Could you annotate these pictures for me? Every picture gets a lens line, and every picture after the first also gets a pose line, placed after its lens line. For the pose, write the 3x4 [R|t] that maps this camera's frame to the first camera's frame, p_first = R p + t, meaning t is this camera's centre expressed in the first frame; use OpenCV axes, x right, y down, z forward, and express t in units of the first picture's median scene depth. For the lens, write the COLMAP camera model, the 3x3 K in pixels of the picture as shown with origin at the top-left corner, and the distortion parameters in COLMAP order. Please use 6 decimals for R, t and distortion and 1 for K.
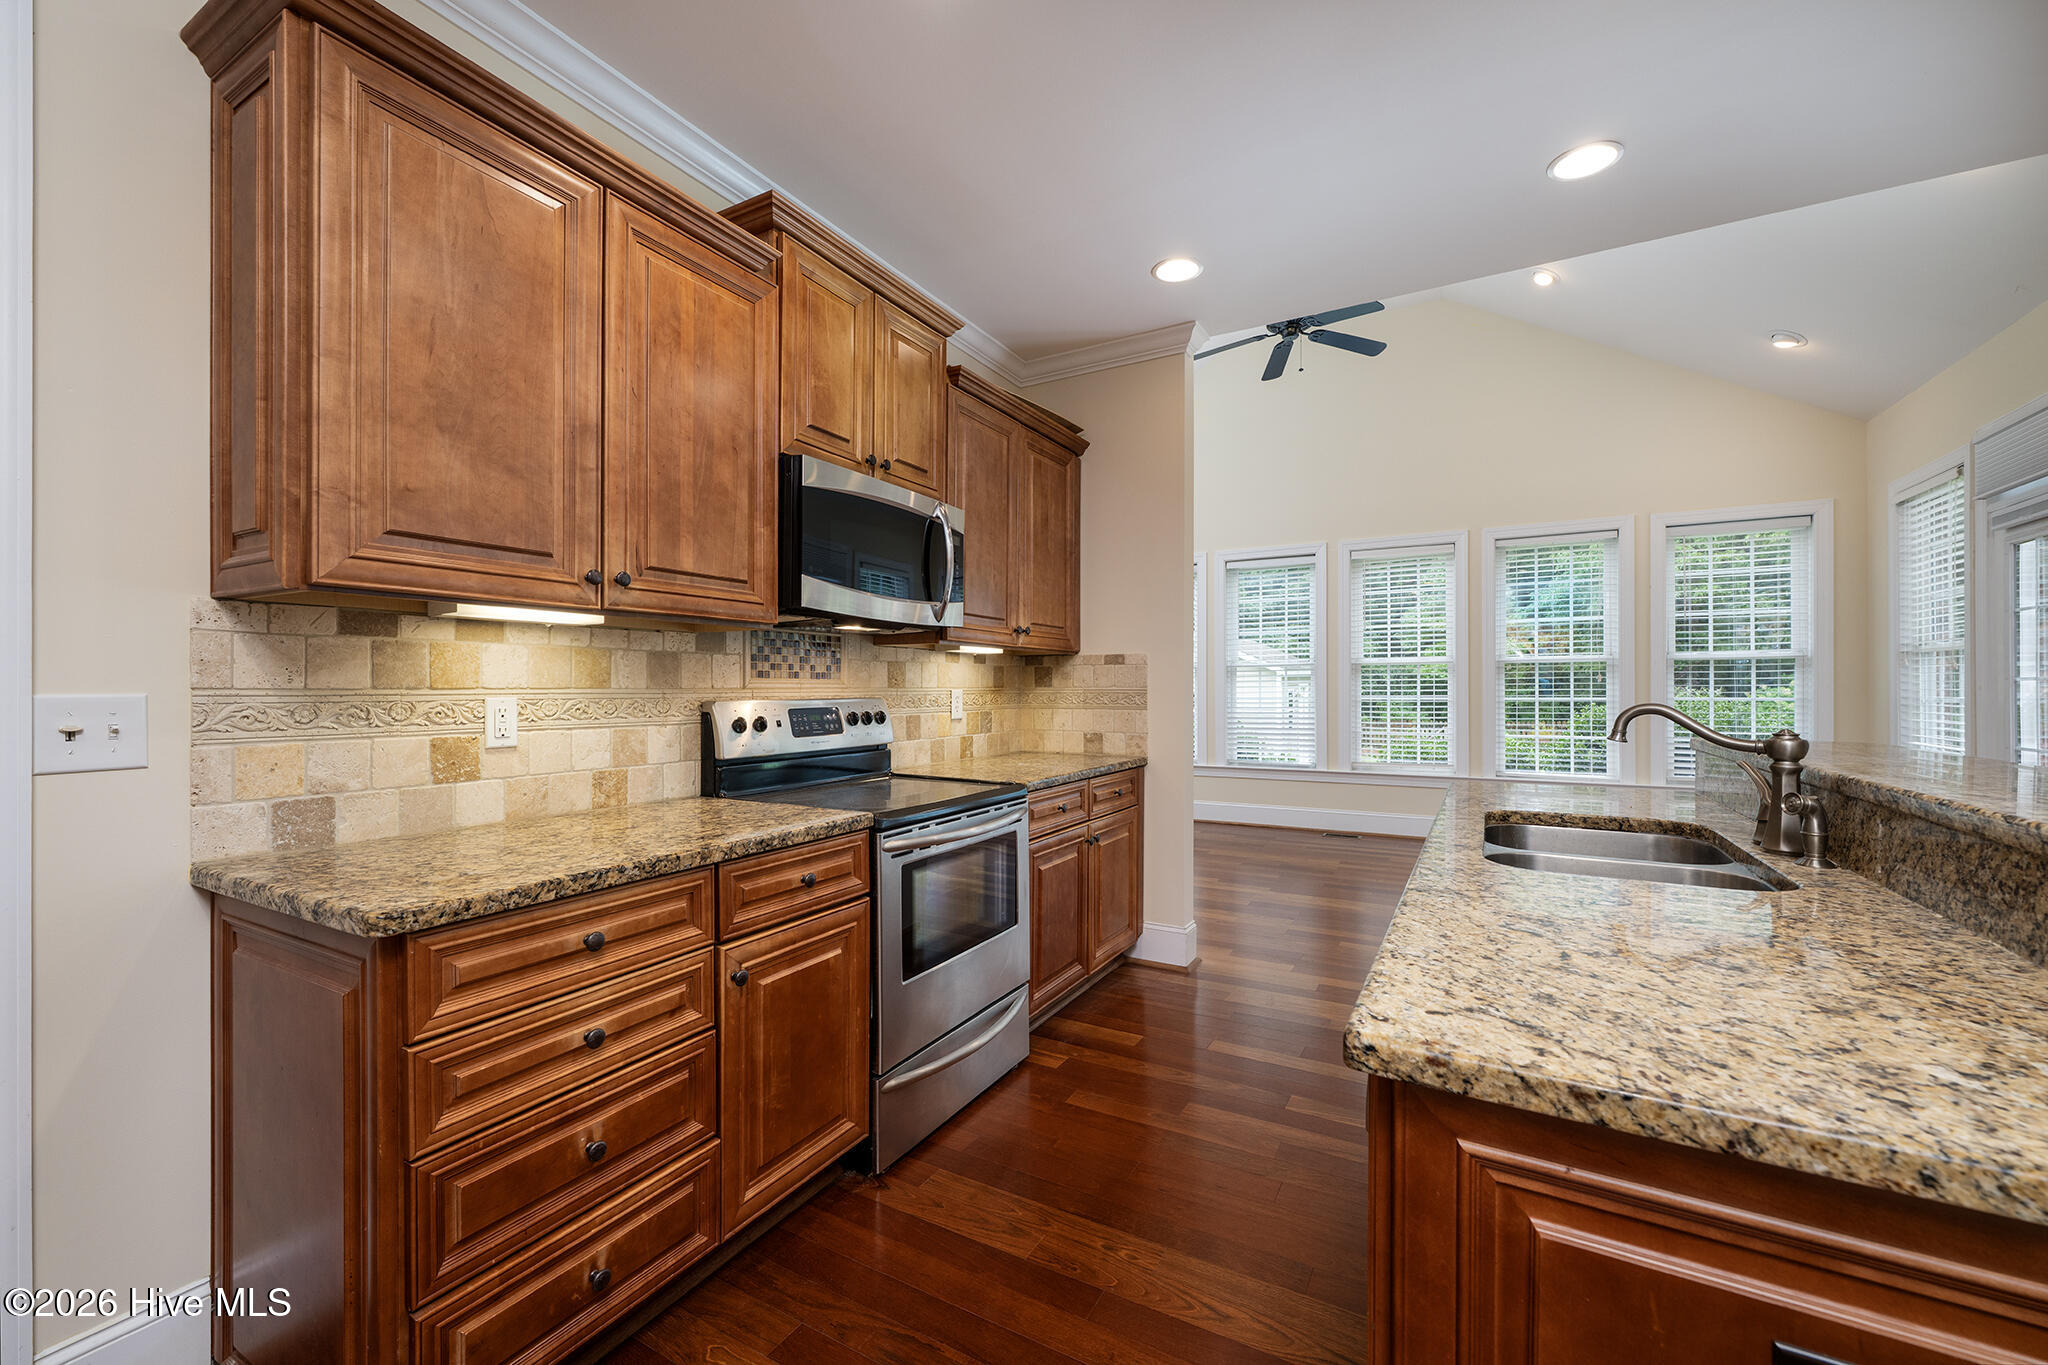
lens RADIAL K [[819.3, 0, 1028.8], [0, 819.3, 688.5], [0, 0, 1]] dist [-0.001408, 0.000810]
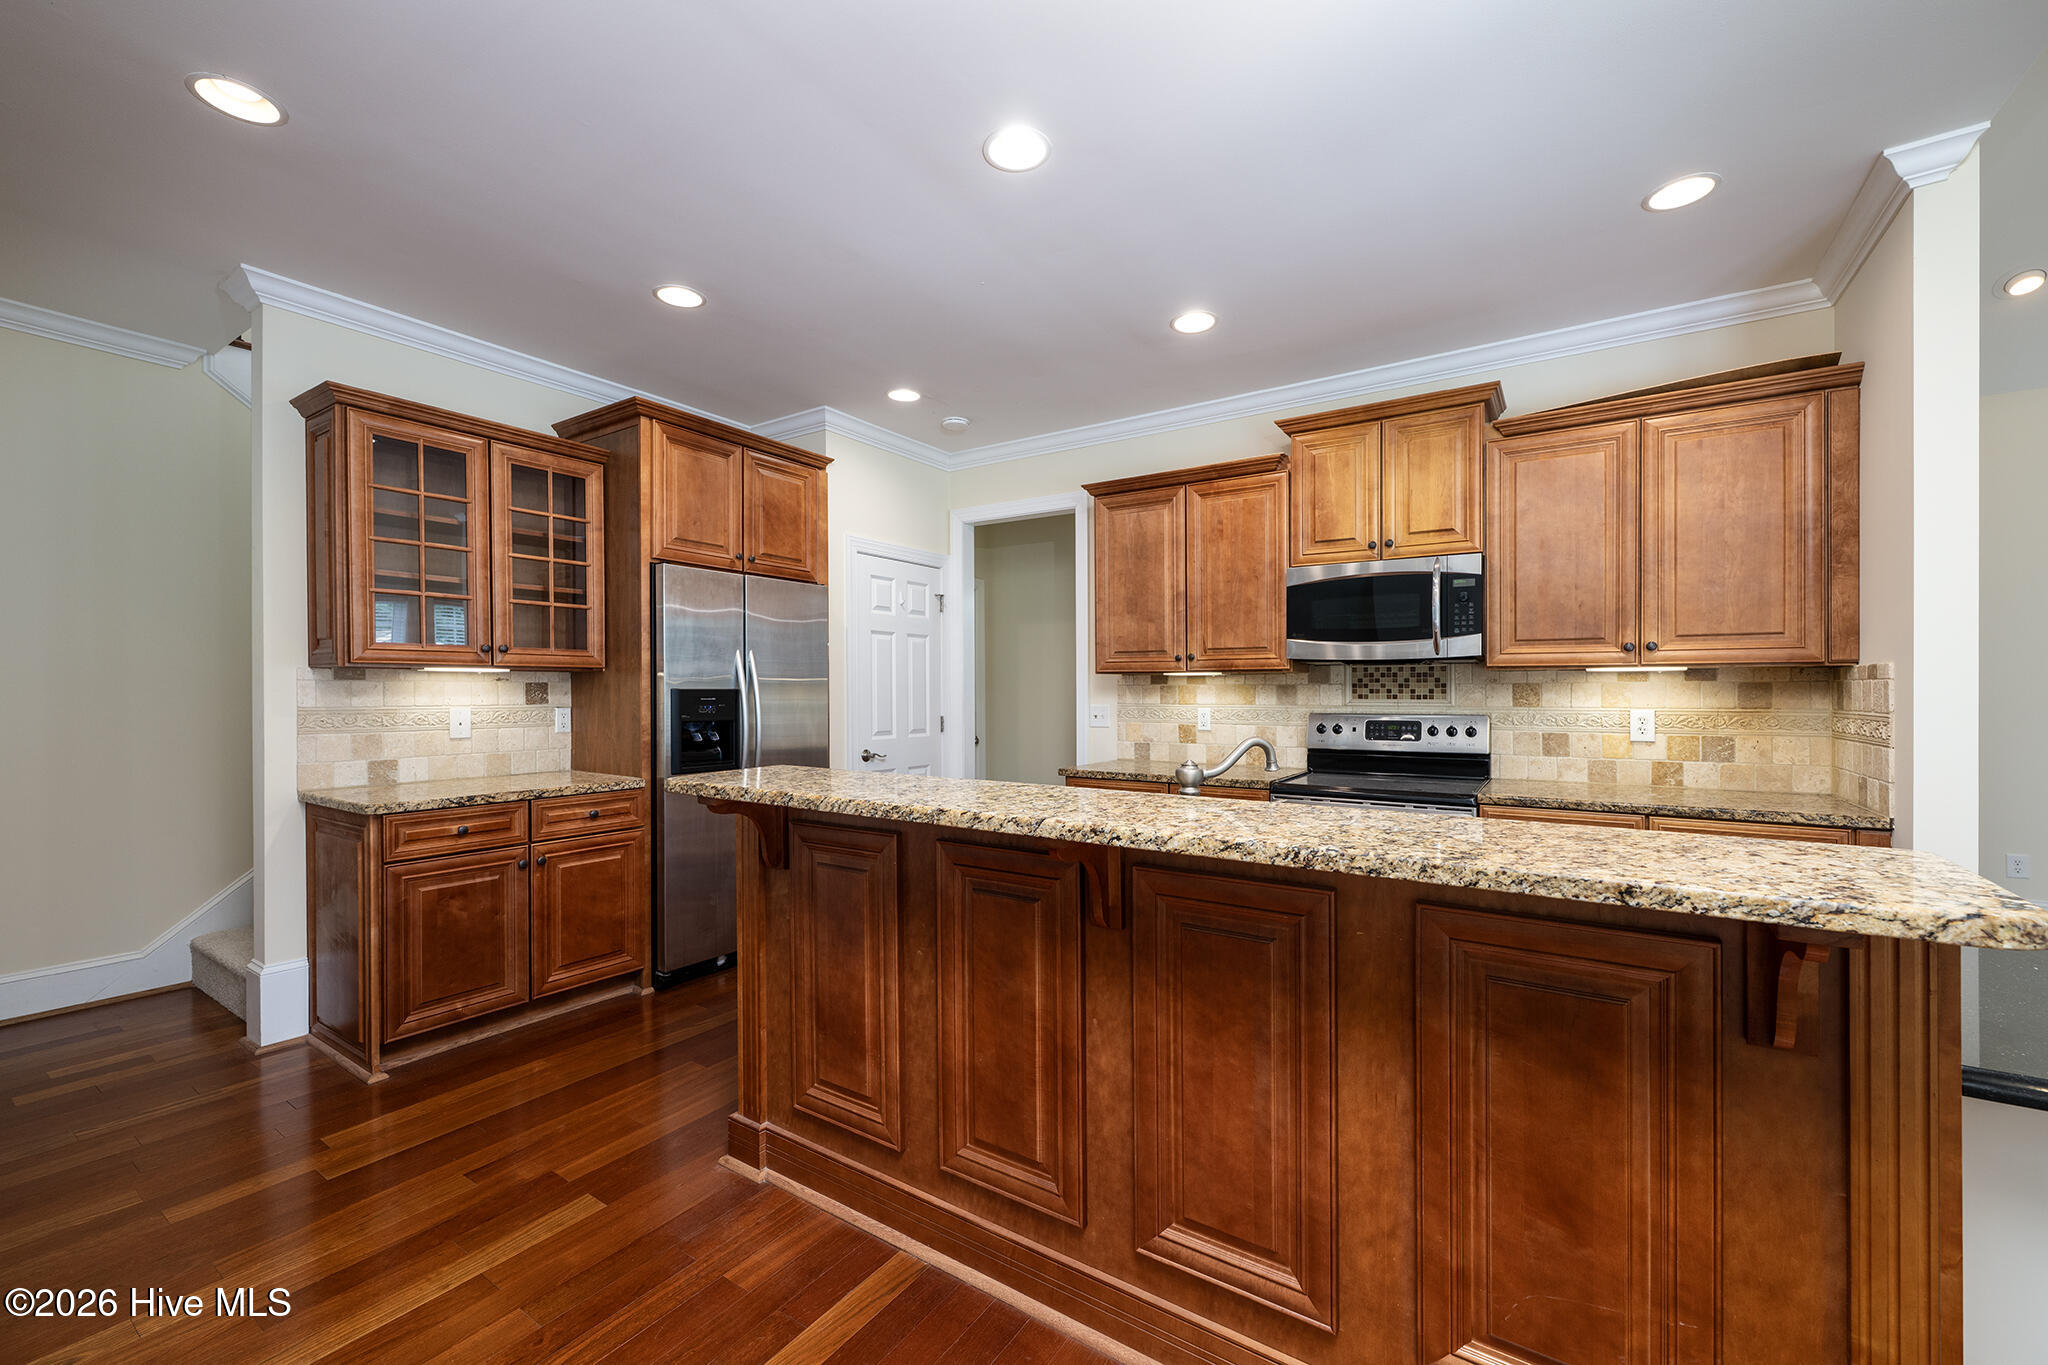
lens RADIAL K [[819.3, 0, 1029.9], [0, 819.3, 697.9], [0, 0, 1]] dist [-0.001408, 0.000810]
pose [[-0.059132, 0.010622, -0.998194, 1.606379], [-0.000376, 0.999943, 0.010663, -0.040568], [0.998250, 0.001006, -0.059125, 0.626759]]
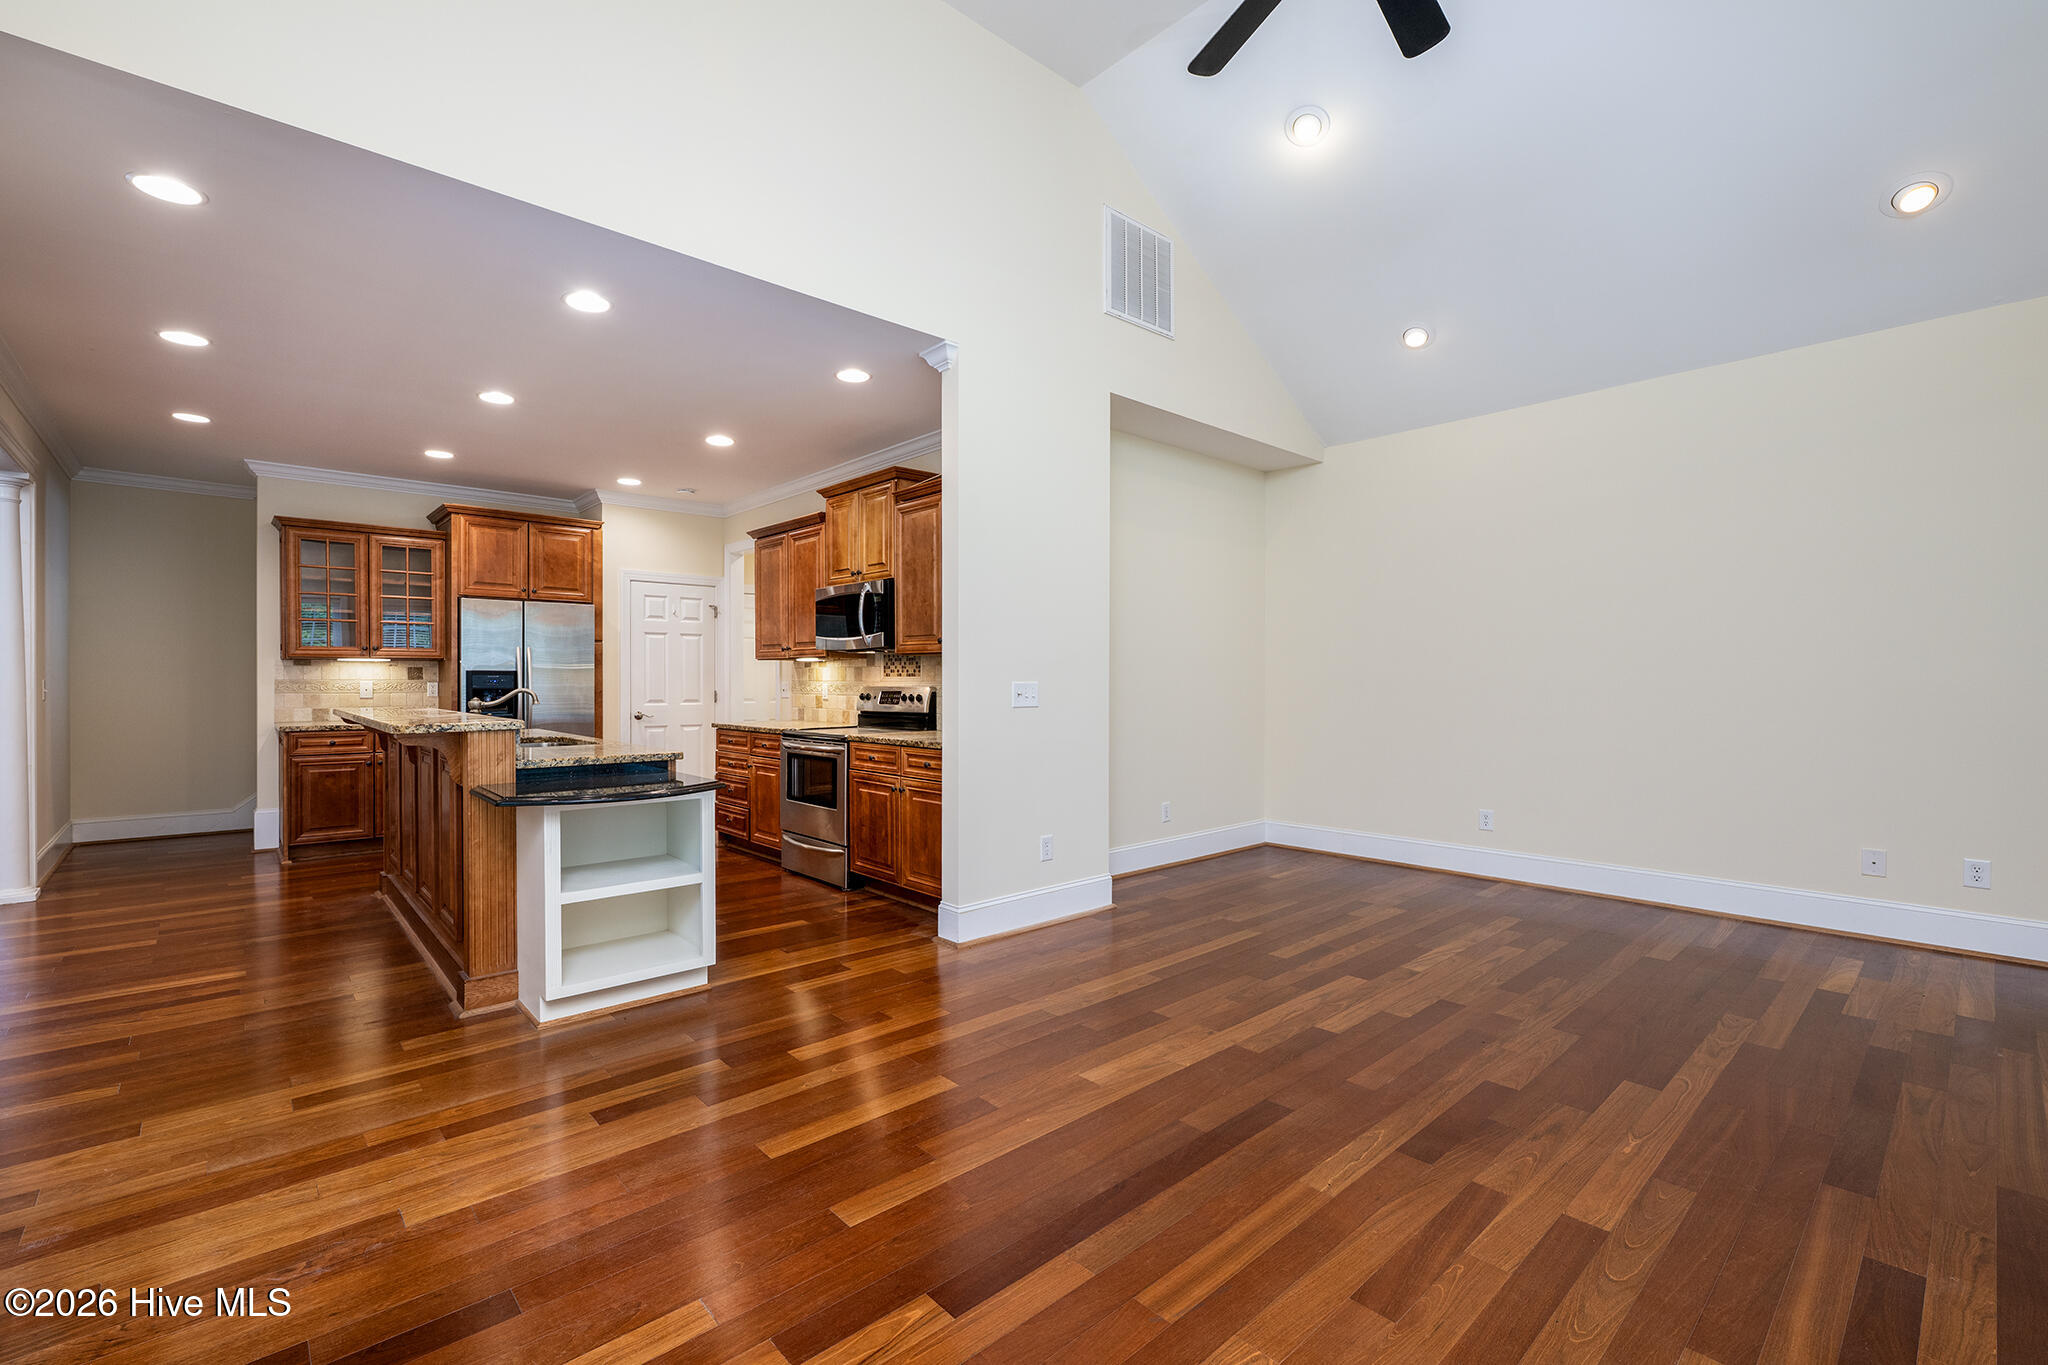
lens RADIAL K [[846.8, 0, 1029.4], [0, 846.8, 683.9], [0, 0, 1]] dist [-0.022918, -0.000735]
pose [[-0.275393, 0.005008, -0.961319, 2.295523], [-0.000245, 0.999986, 0.005280, -0.007087], [0.961332, 0.001690, -0.275387, 2.617780]]
